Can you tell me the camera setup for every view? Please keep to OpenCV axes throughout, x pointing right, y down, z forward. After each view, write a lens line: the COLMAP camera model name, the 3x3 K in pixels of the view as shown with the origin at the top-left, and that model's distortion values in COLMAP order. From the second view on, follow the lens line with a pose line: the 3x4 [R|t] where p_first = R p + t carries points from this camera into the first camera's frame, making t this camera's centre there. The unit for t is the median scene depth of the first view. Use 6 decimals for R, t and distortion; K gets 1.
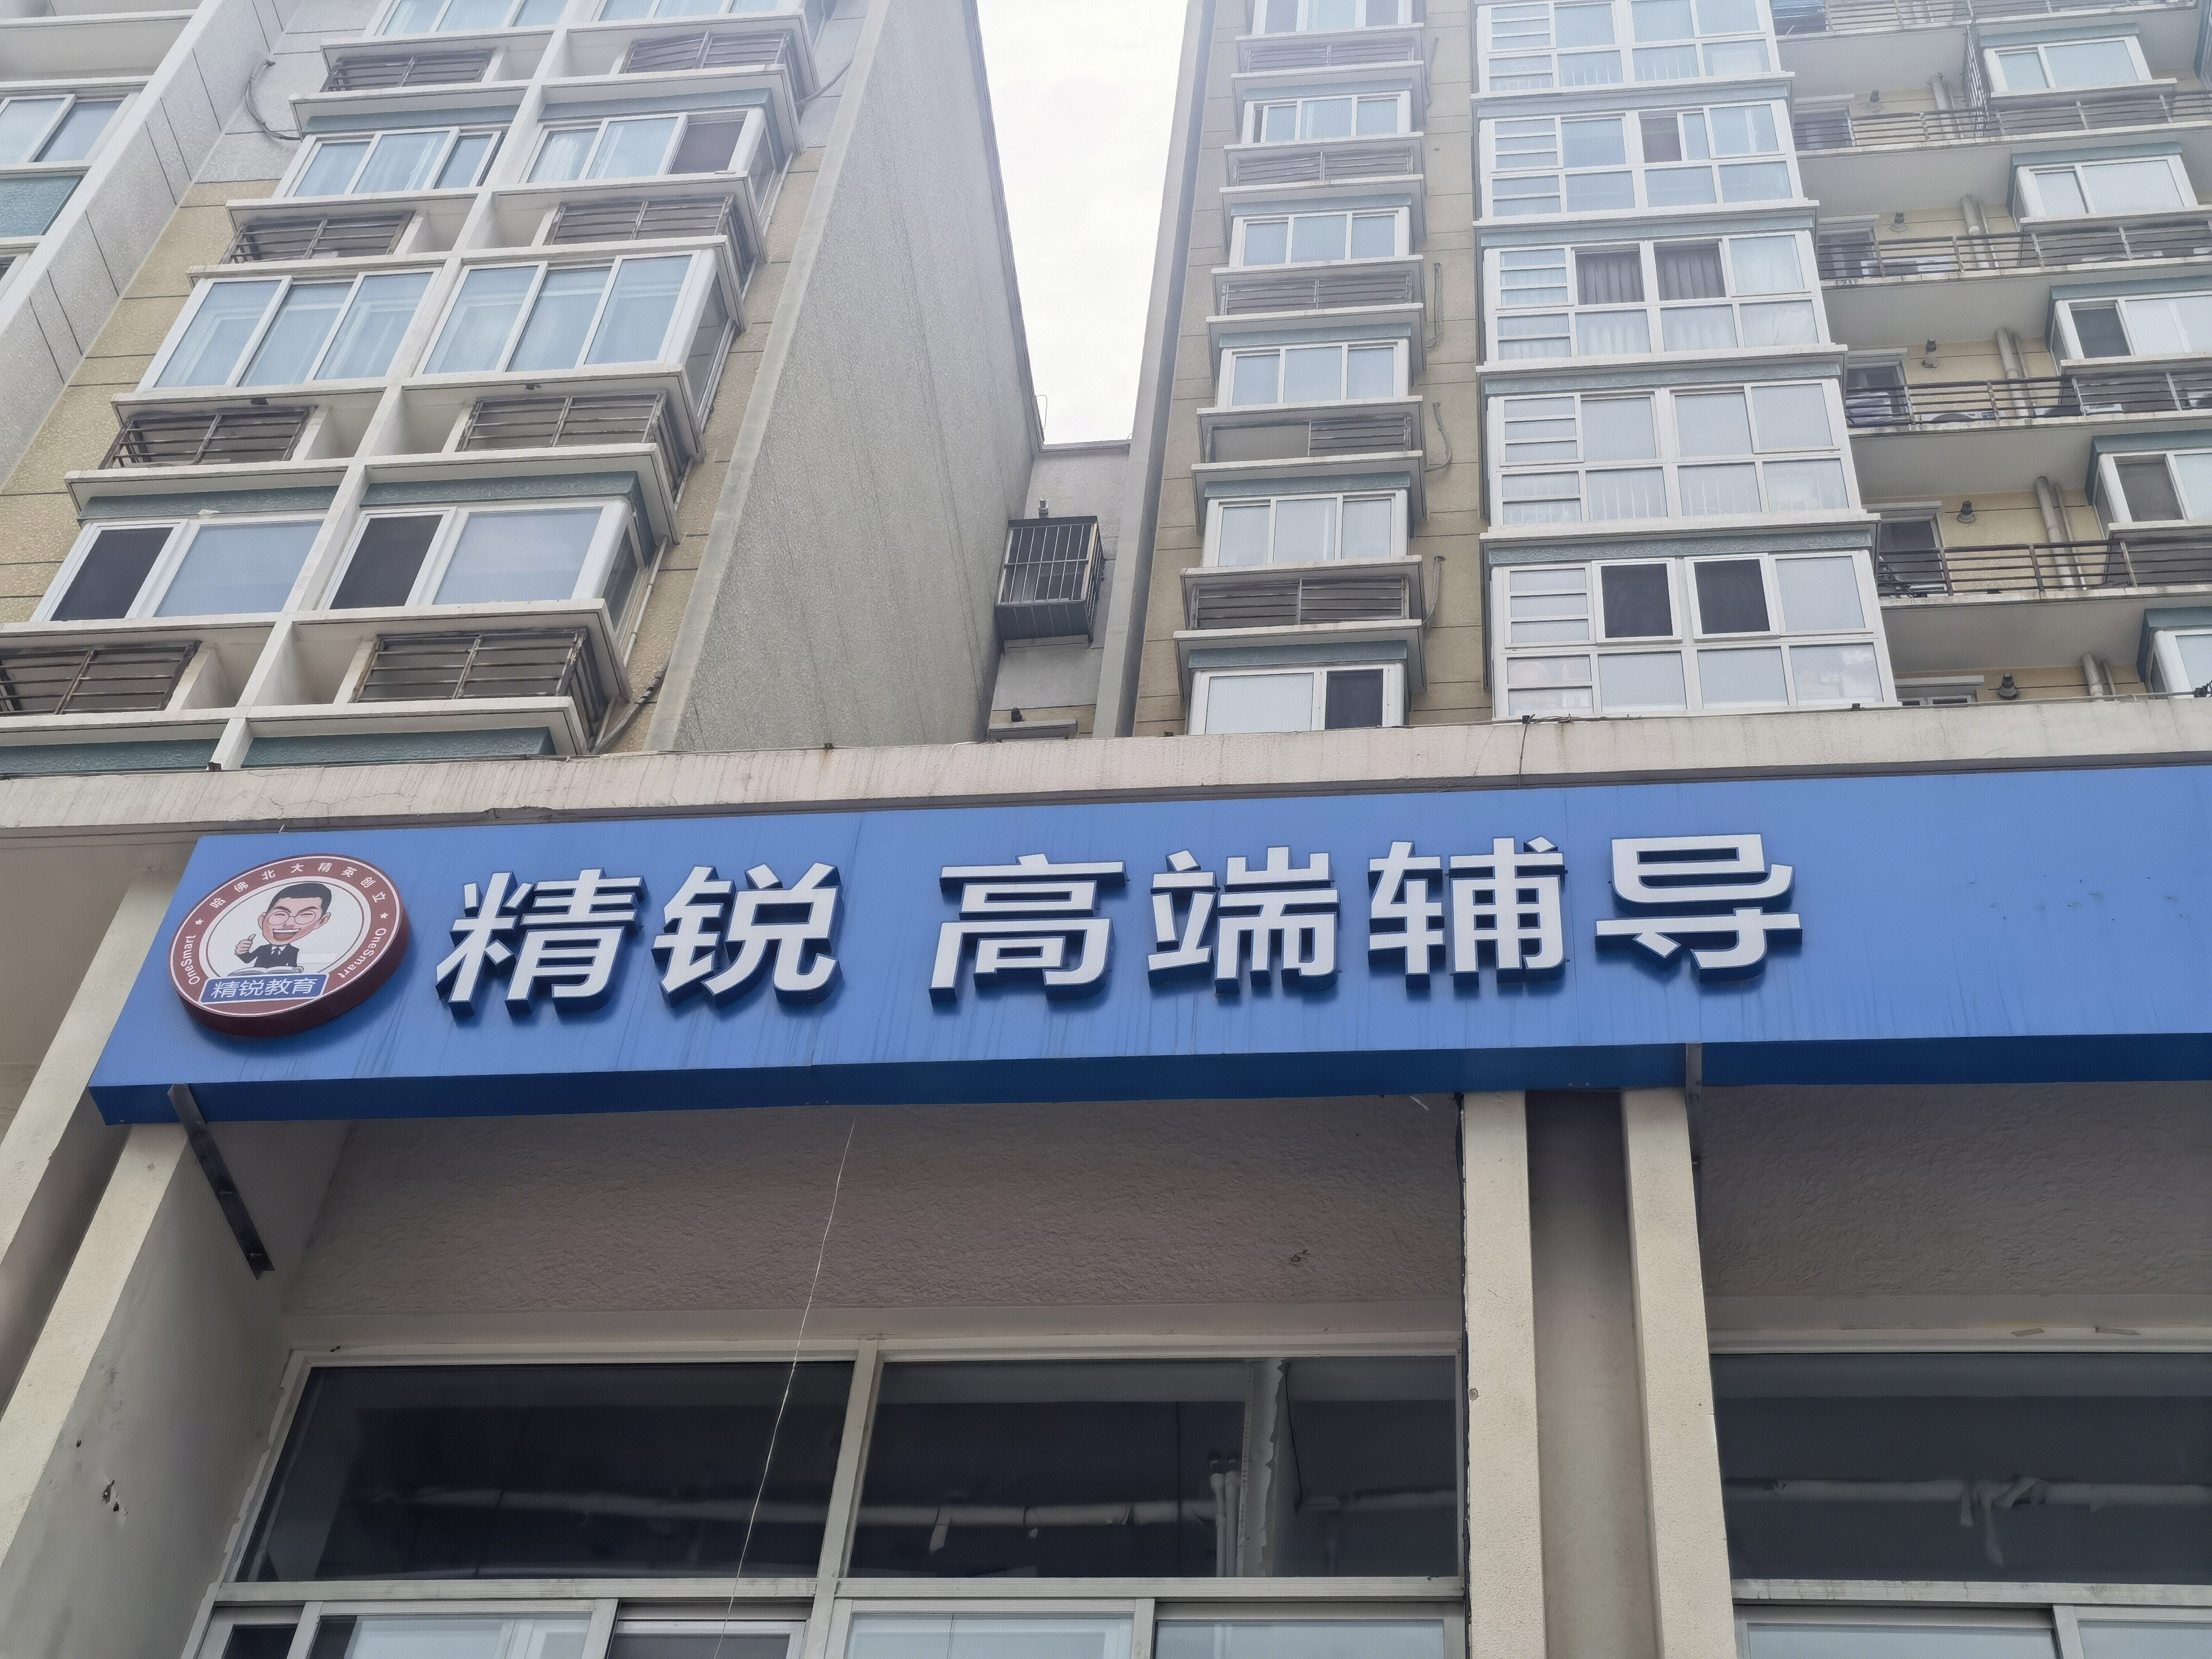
lens RADIAL K [[3059.9, 0, 1106.0], [0, 3059.9, 829.5], [0, 0, 1]] dist [0.008383, 0.290633]
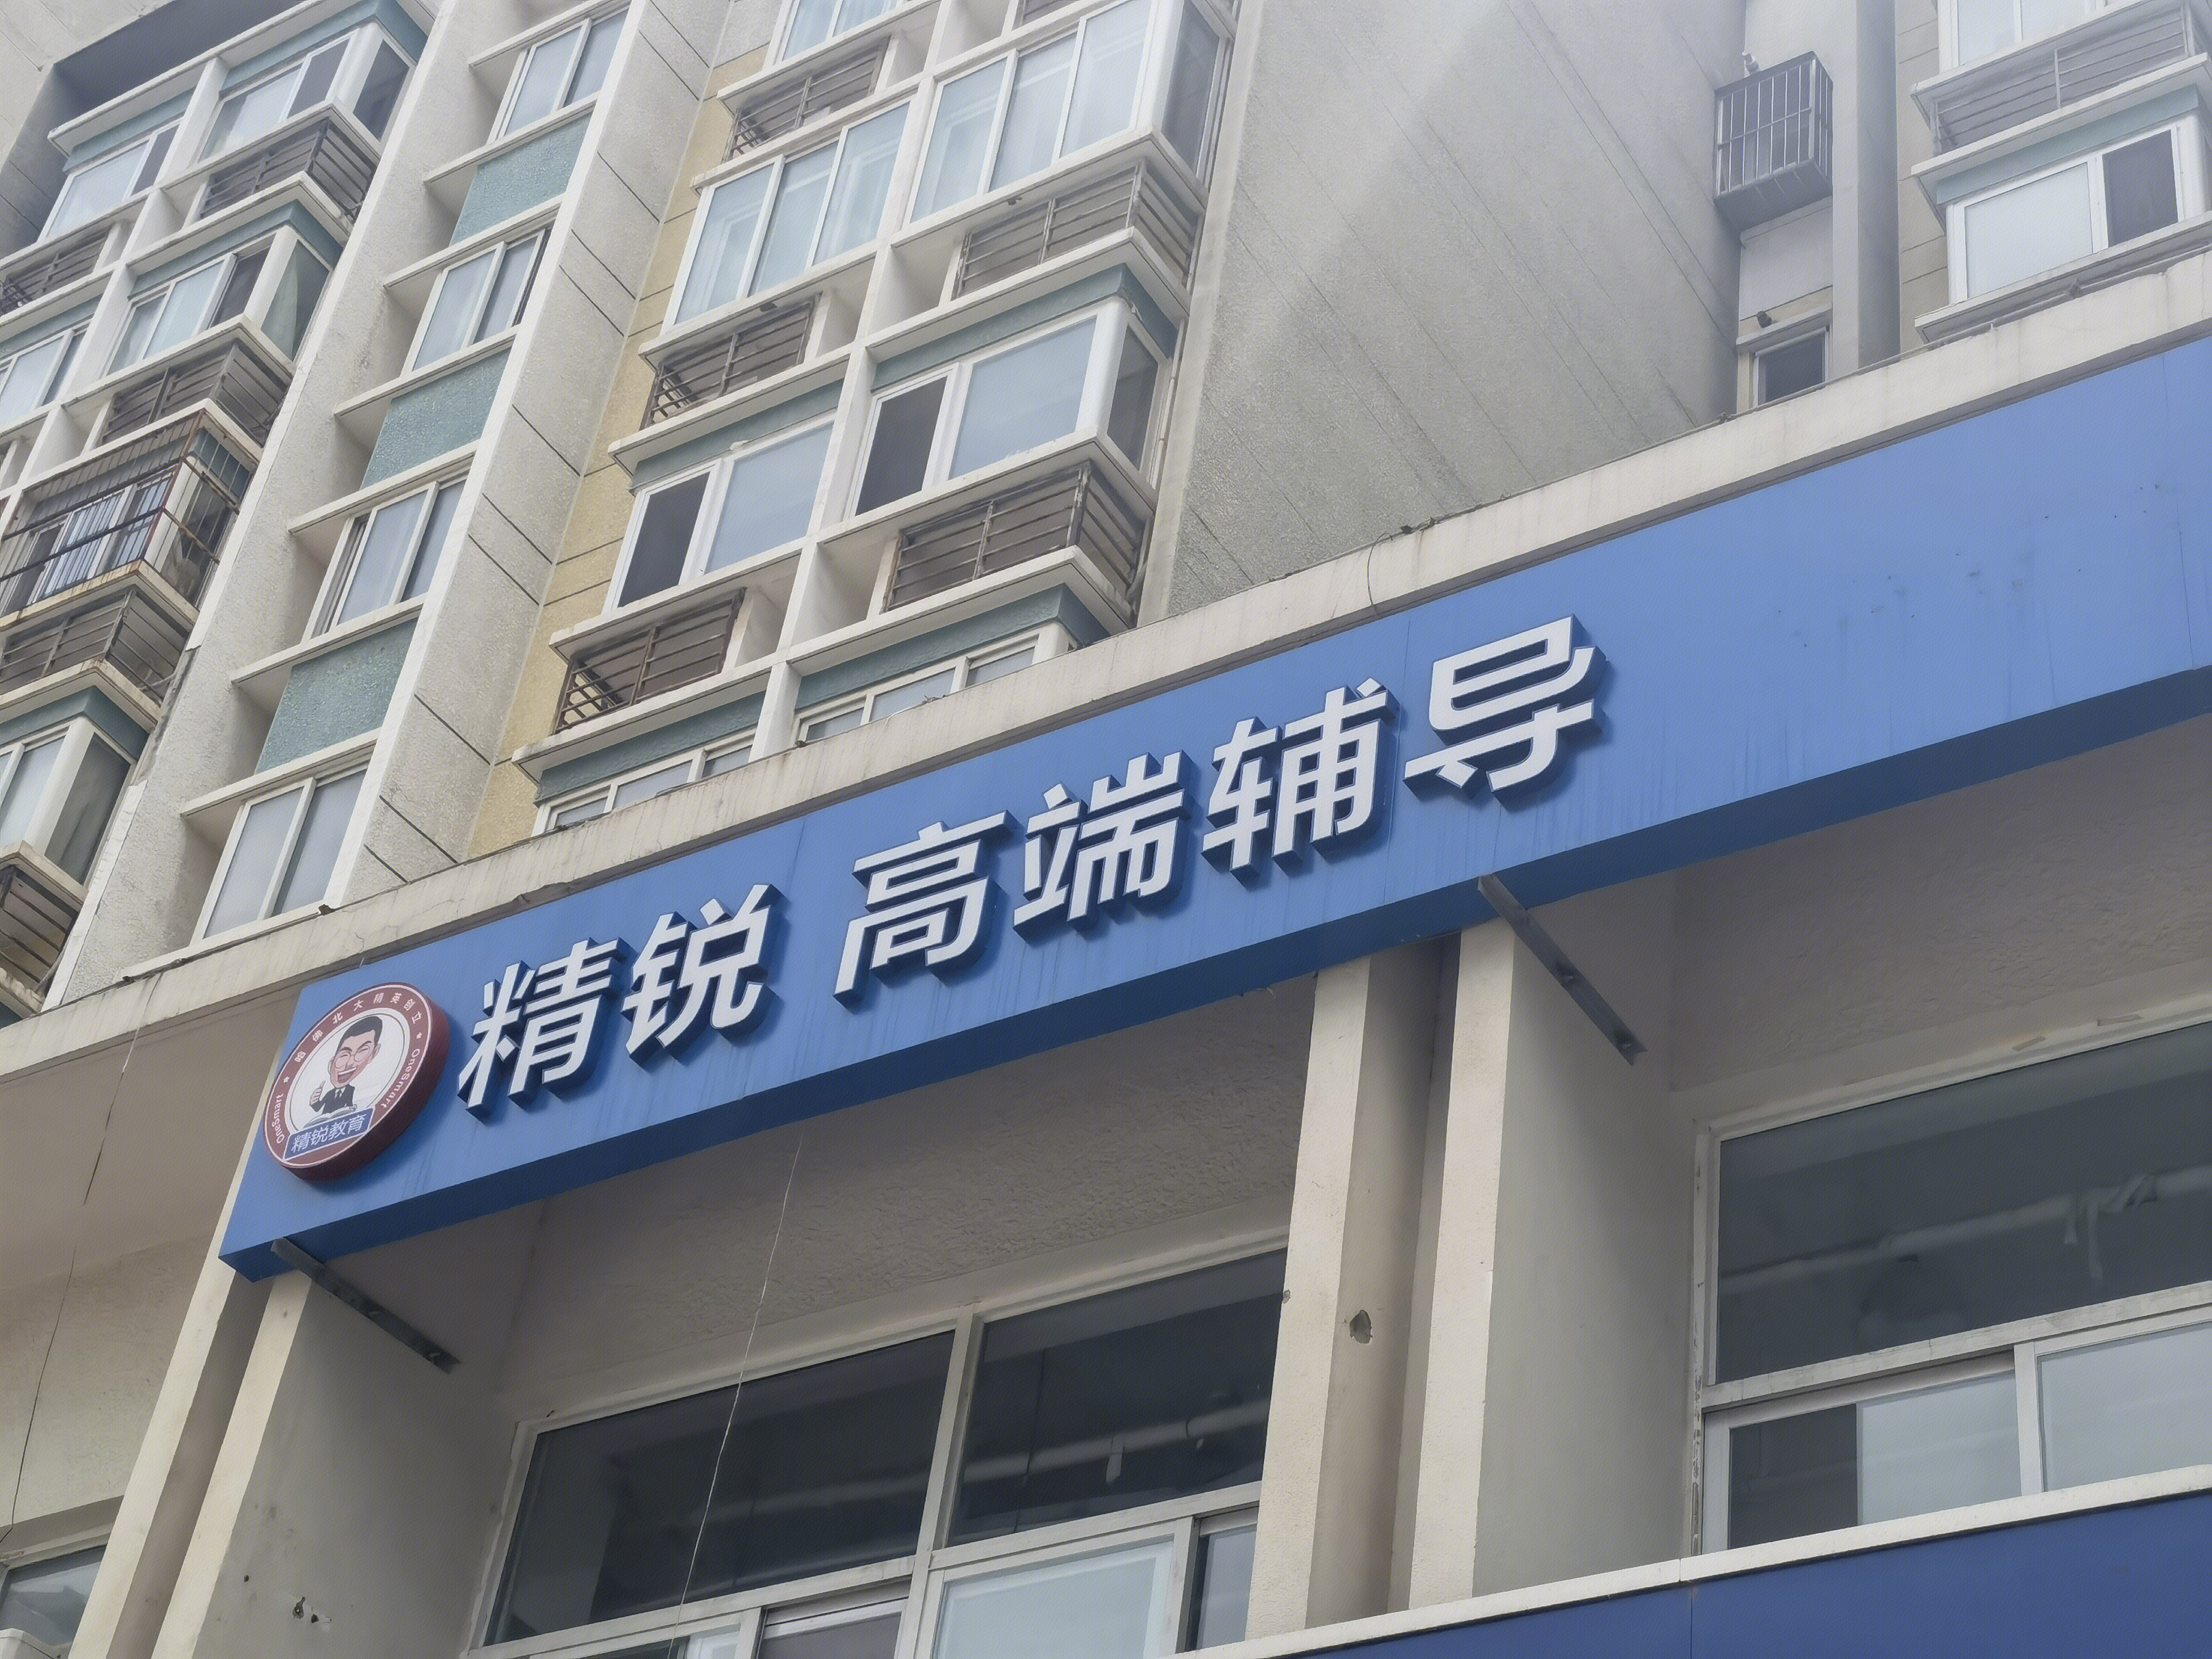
lens RADIAL K [[3611.2, 0, 1106.0], [0, 3611.2, 829.5], [0, 0, 1]] dist [0.154436, -0.910427]
pose [[0.896505, -0.259792, -0.358869, 0.452939], [0.297745, 0.953127, 0.053821, -0.037305], [0.328065, -0.155102, 0.931835, -0.090046]]
